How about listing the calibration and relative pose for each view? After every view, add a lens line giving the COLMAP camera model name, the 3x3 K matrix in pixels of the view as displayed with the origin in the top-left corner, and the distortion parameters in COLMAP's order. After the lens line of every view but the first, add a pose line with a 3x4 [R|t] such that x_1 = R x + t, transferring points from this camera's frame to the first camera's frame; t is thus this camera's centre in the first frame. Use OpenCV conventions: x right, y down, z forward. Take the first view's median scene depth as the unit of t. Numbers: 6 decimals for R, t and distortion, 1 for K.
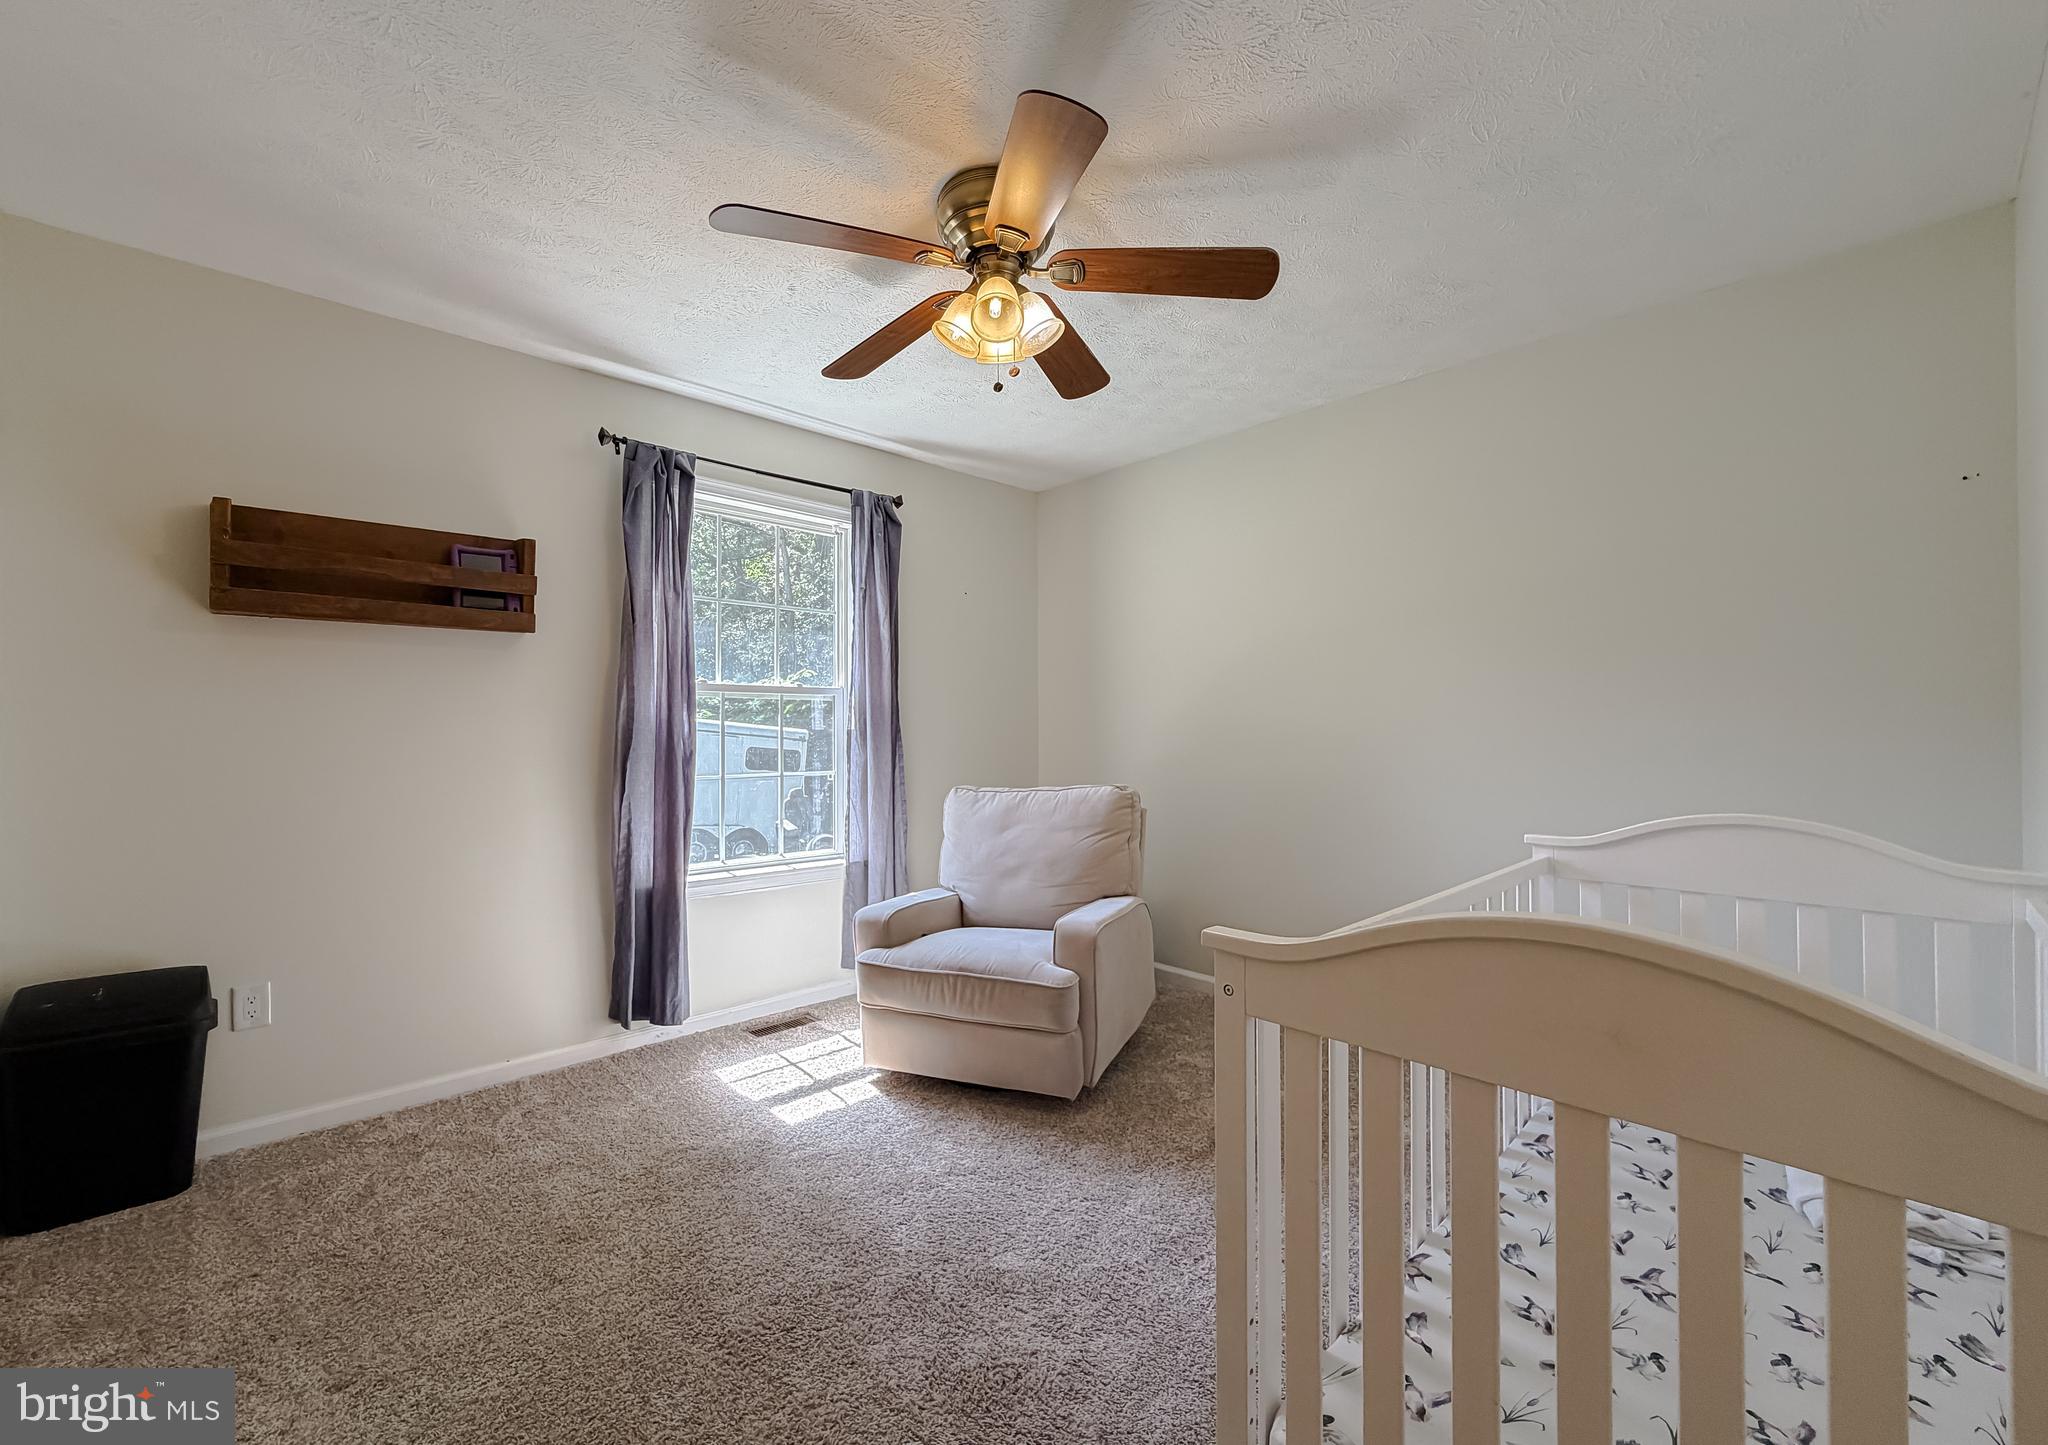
lens RADIAL K [[853.5, 0, 1024.0], [0, 853.5, 722.5], [0, 0, 1]] dist [-0.000387, 0.000049]
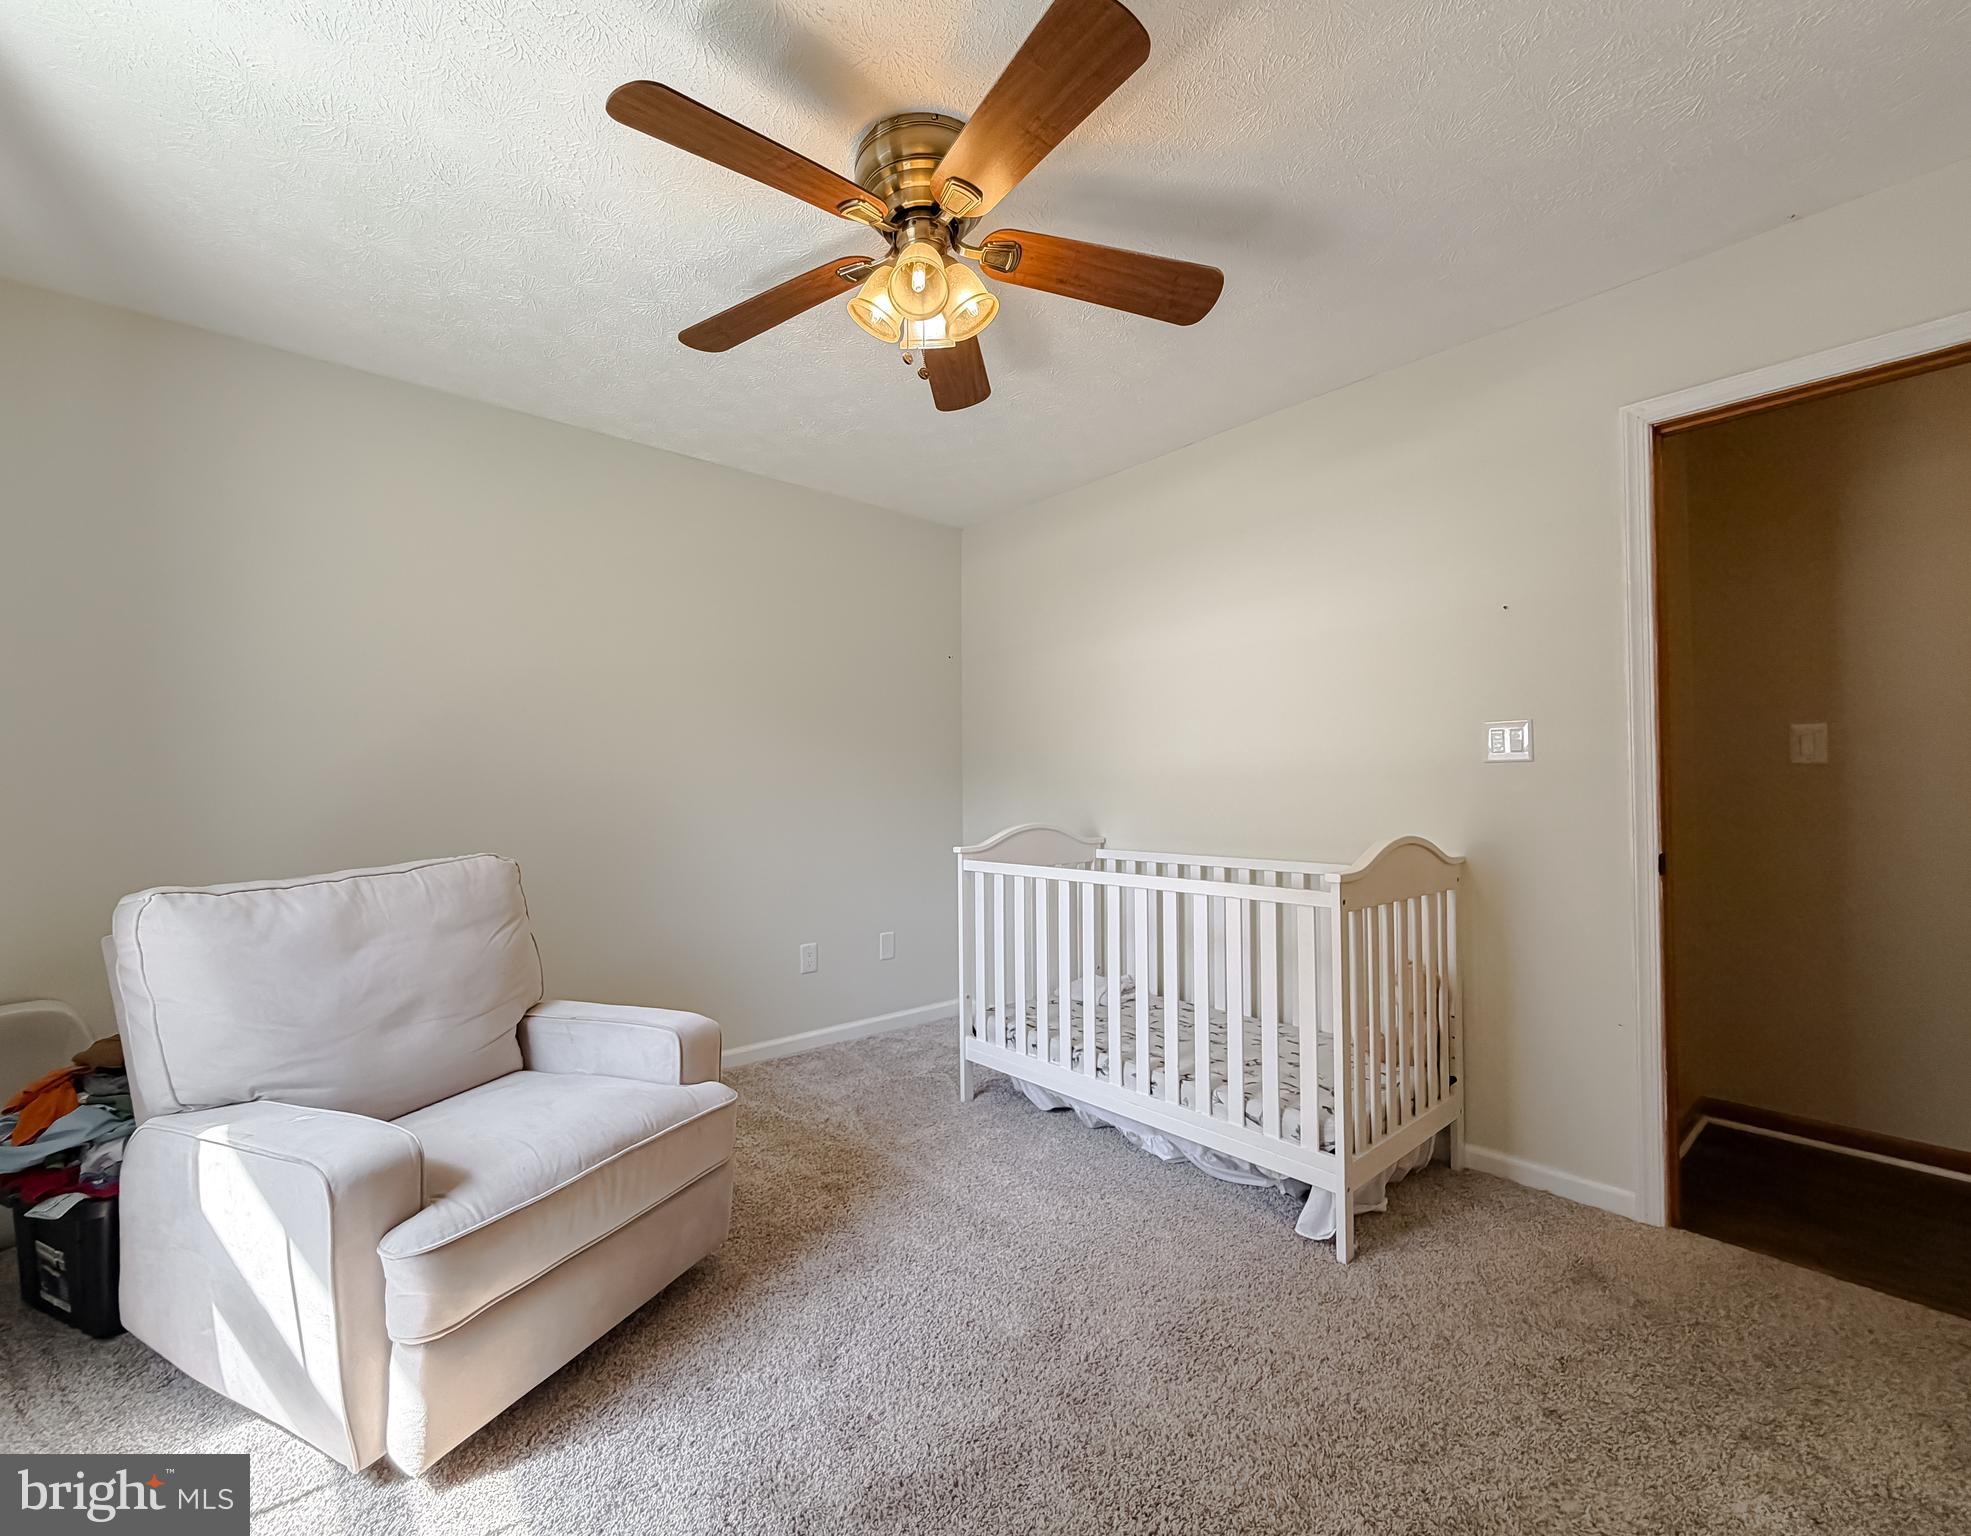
lens RADIAL K [[856.9, 0, 985.5], [0, 856.9, 768.0], [0, 0, 1]] dist [0.000365, -0.000051]
pose [[0.051127, 0.002490, 0.998689, -0.707534], [0.003904, 0.999989, -0.002693, 0.013078], [-0.998685, 0.004036, 0.051117, 0.718719]]
